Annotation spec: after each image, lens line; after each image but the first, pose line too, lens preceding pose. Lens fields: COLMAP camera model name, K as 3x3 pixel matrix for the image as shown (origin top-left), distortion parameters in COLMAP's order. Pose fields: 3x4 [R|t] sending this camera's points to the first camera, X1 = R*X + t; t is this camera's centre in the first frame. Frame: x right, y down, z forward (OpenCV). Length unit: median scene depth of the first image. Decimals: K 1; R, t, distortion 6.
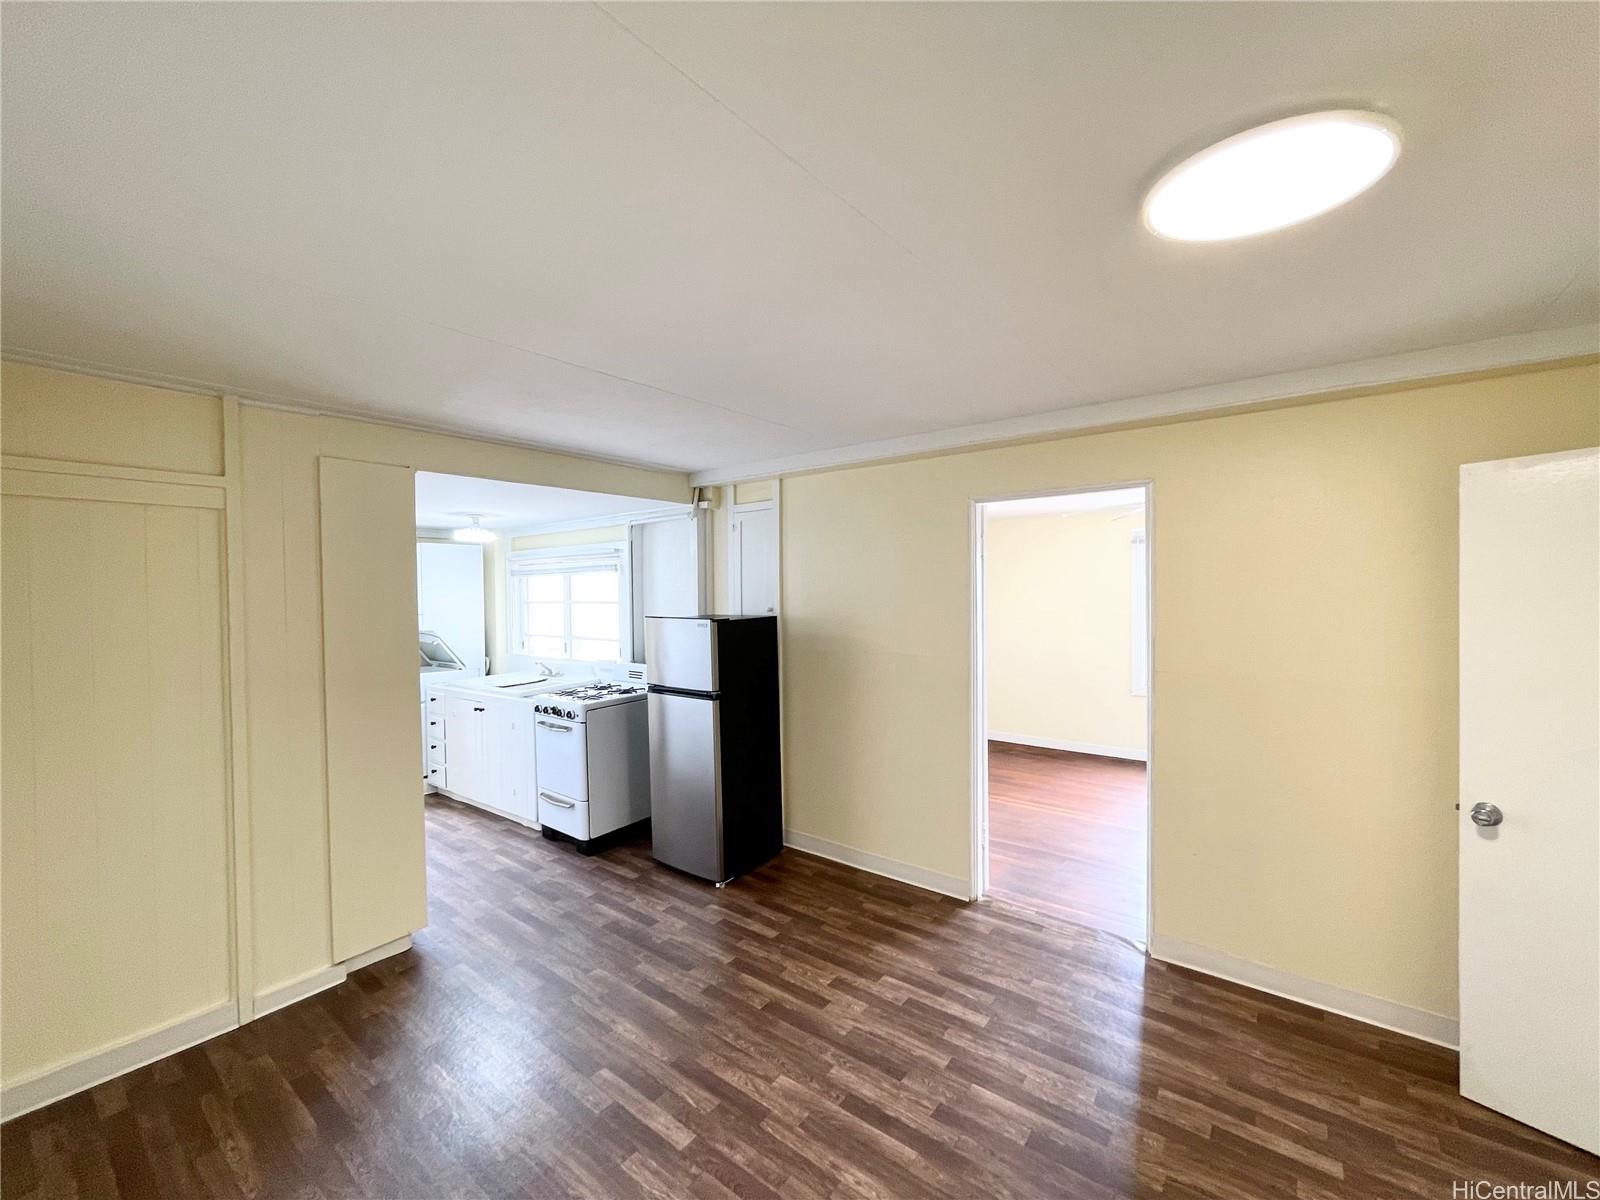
lens RADIAL K [[651.8, 0, 802.8], [0, 651.8, 591.4], [0, 0, 1]] dist [-0.000624, -0.000126]
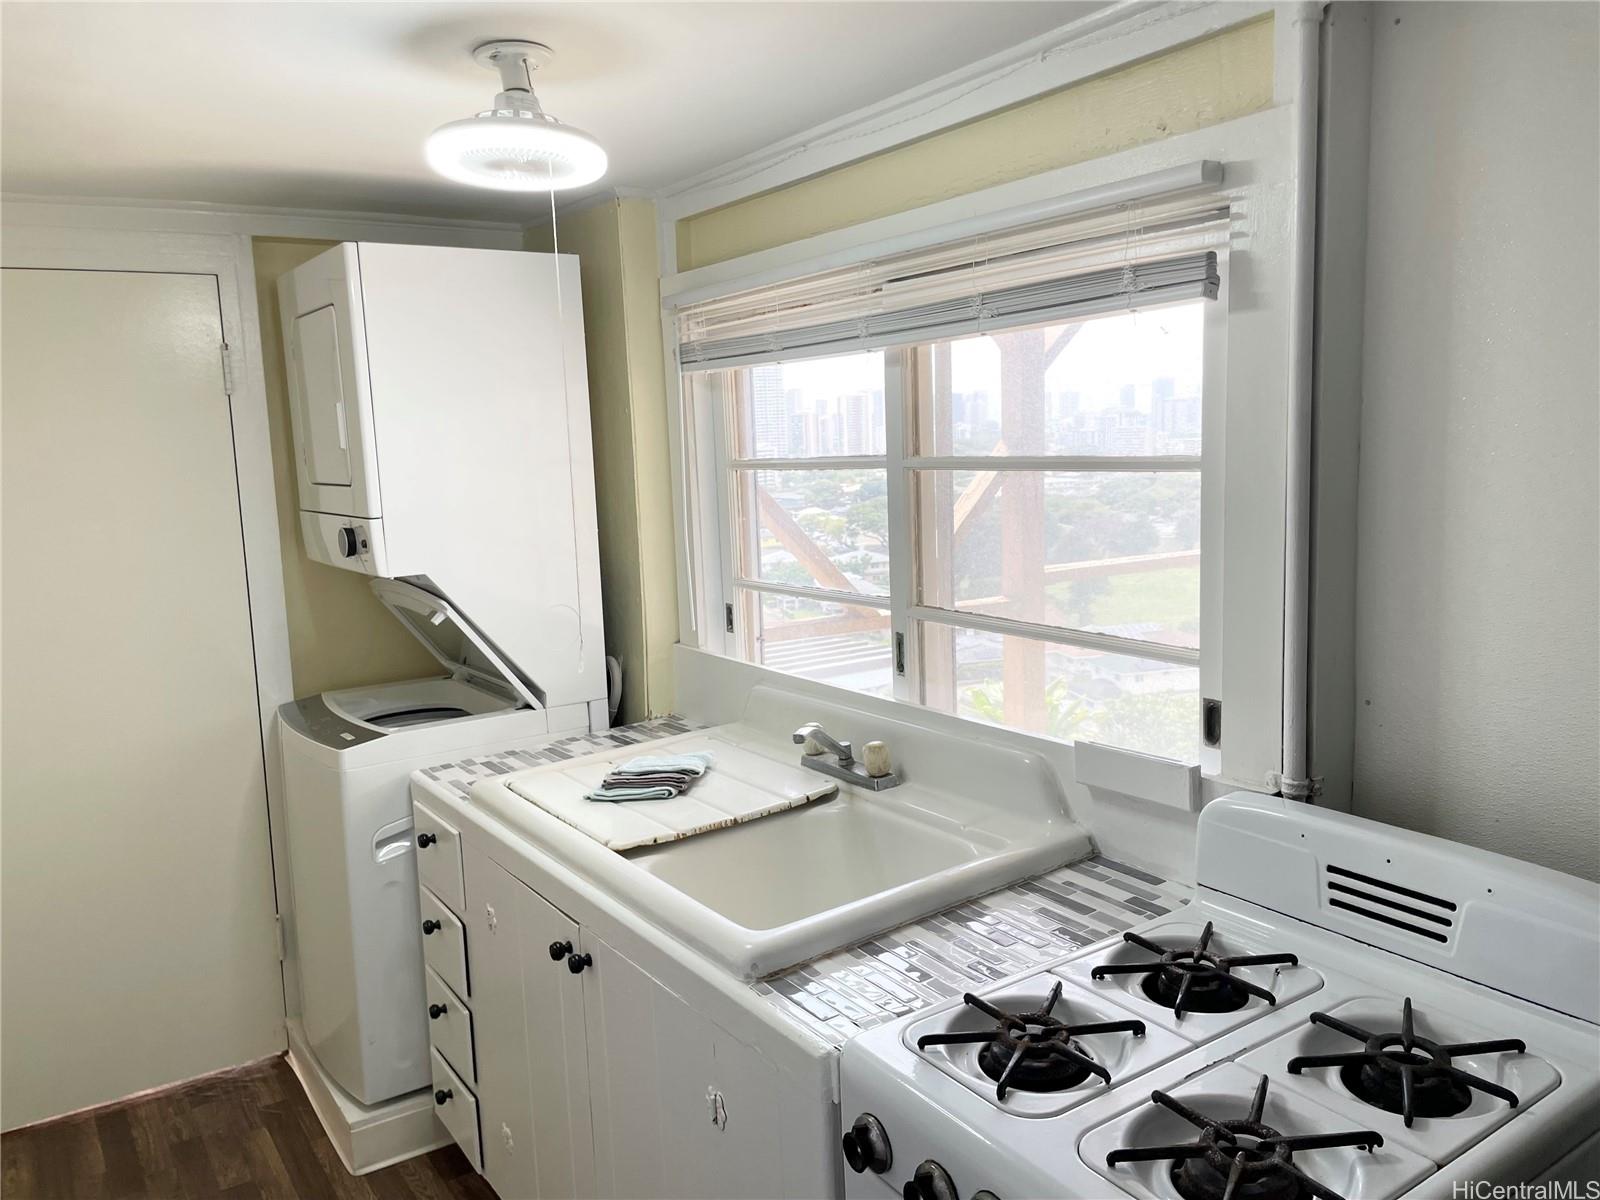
lens RADIAL K [[1215.5, 0, 798.4], [0, 1215.5, 591.4], [0, 0, 1]] dist [0.116480, -0.193119]
pose [[0.947807, 0.021917, -0.318091, -0.260422], [0.021573, 0.990940, 0.132560, 0.003024], [0.318115, -0.132504, 0.938747, 0.576805]]
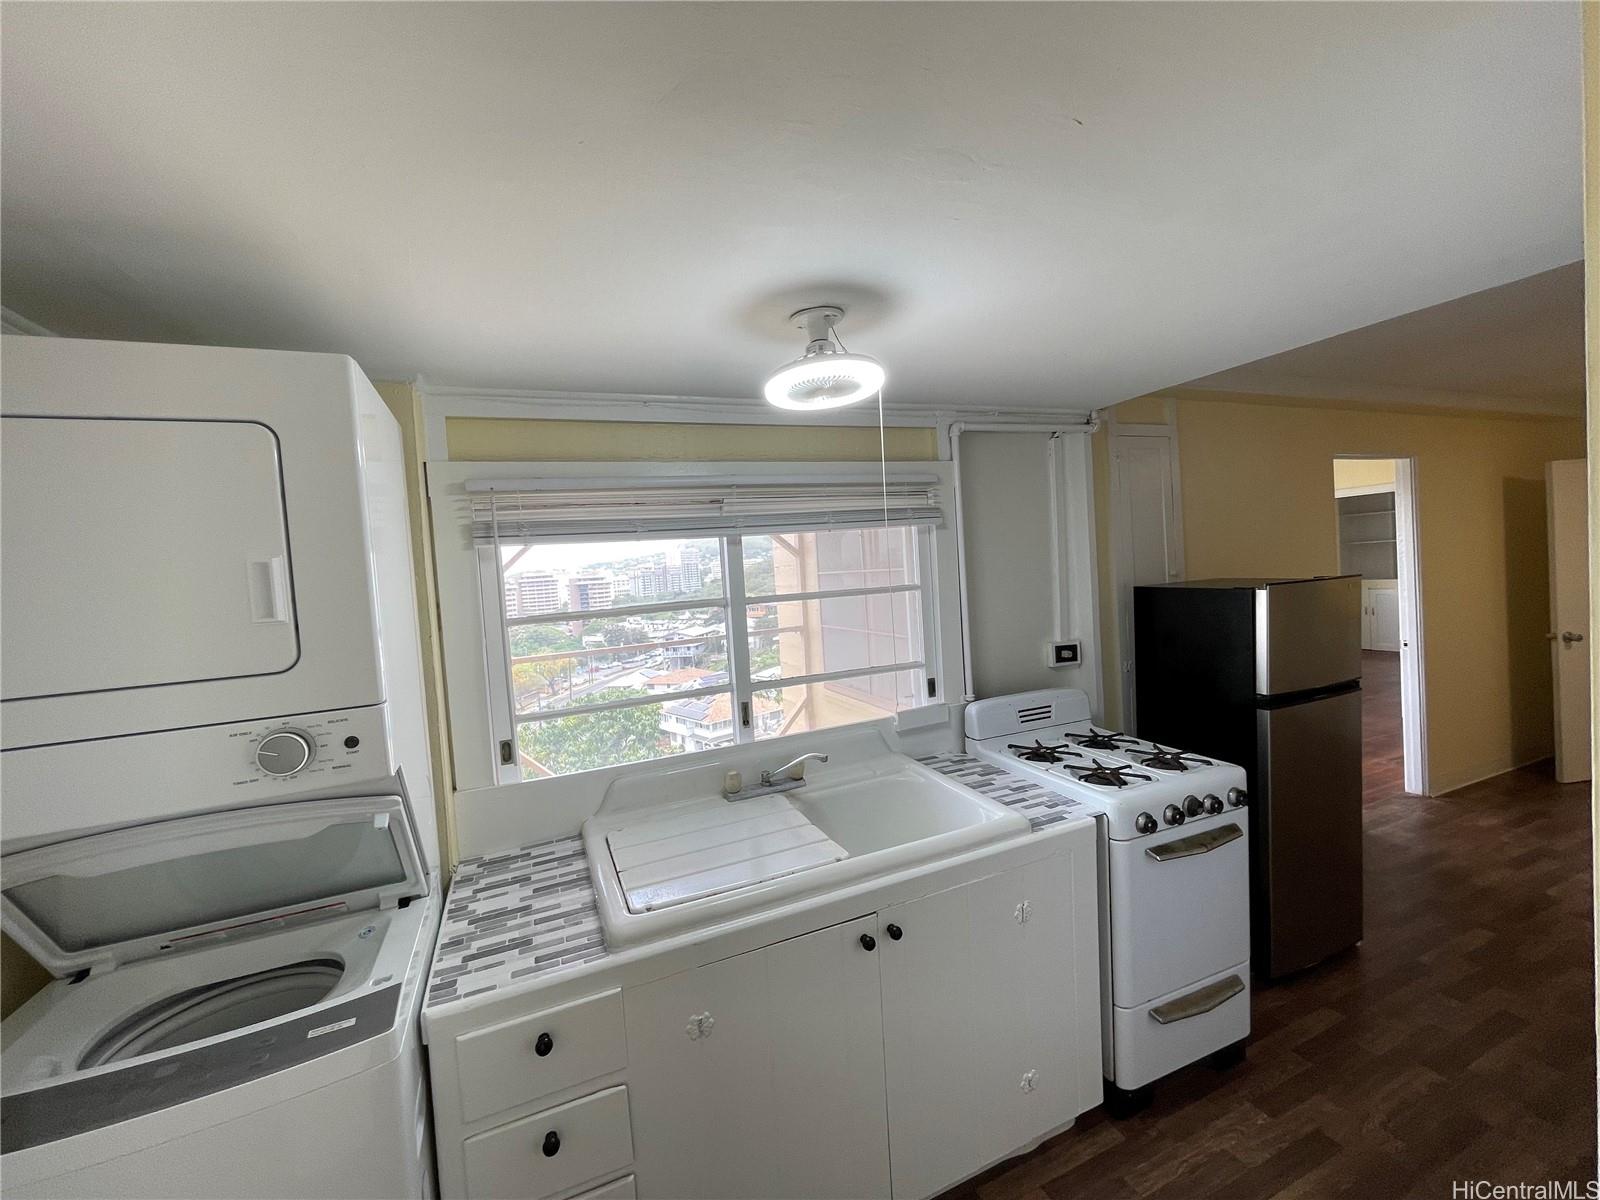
lens RADIAL K [[651.8, 0, 802.8], [0, 651.8, 591.4], [0, 0, 1]] dist [-0.000624, -0.000126]
pose [[0.488245, -0.041914, 0.871700, -0.700926], [0.061561, 0.998012, 0.013507, 0.006842], [-0.870533, 0.047068, 0.489854, 0.776875]]
